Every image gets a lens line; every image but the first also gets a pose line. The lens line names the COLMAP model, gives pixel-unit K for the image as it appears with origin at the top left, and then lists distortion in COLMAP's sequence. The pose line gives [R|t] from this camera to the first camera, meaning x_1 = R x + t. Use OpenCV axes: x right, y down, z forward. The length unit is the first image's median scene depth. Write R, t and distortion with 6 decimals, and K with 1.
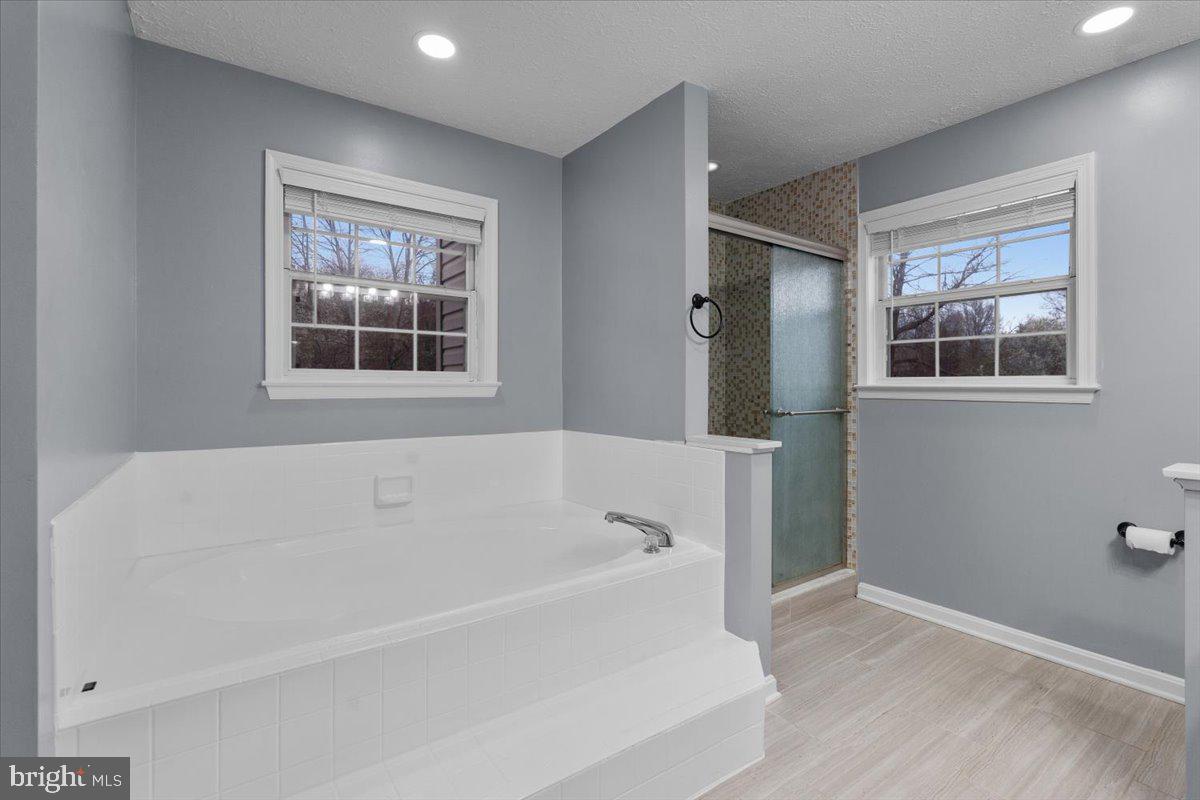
lens RADIAL K [[540.5, 0, 603.3], [0, 540.5, 382.0], [0, 0, 1]] dist [-0.002547, 0.000671]
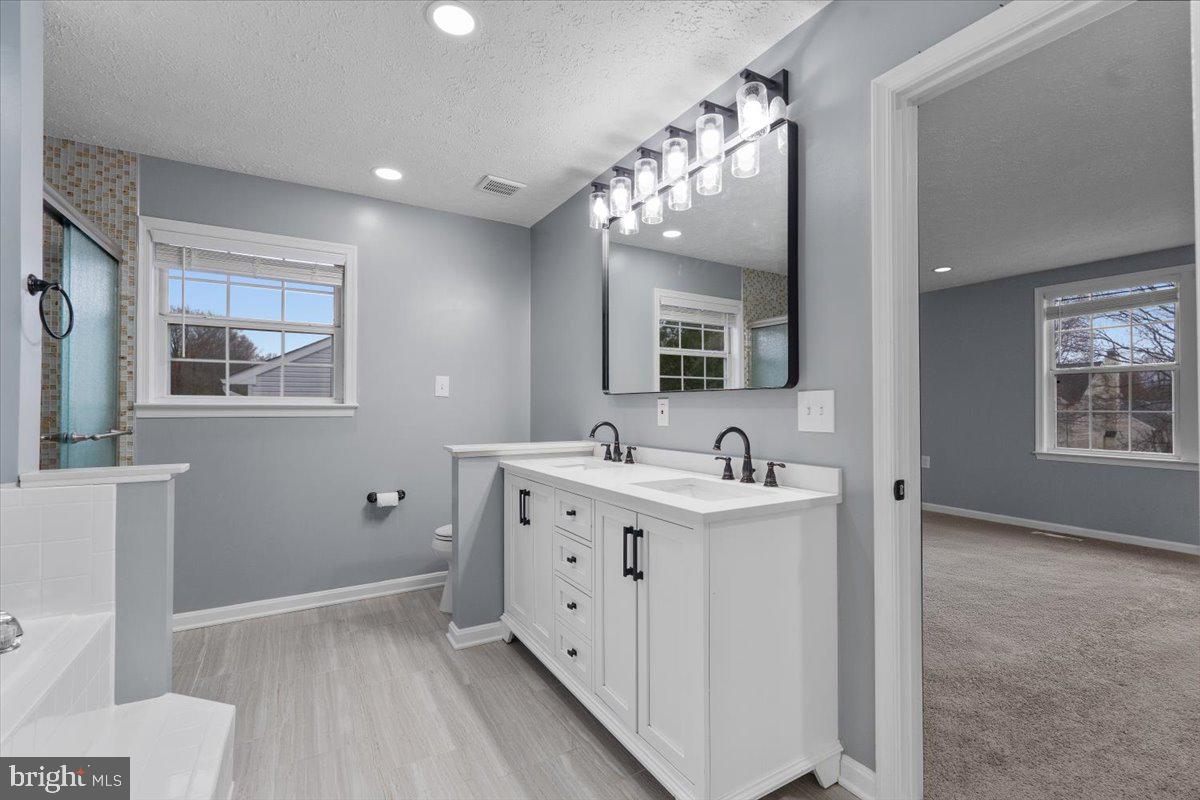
lens RADIAL K [[533.5, 0, 603.0], [0, 533.5, 395.3], [0, 0, 1]] dist [0.003252, 0.000677]
pose [[0.093247, 0.020046, 0.995441, -0.405760], [-0.007621, 0.999782, -0.019419, 0.004428], [-0.995614, -0.005775, 0.093380, 0.159396]]
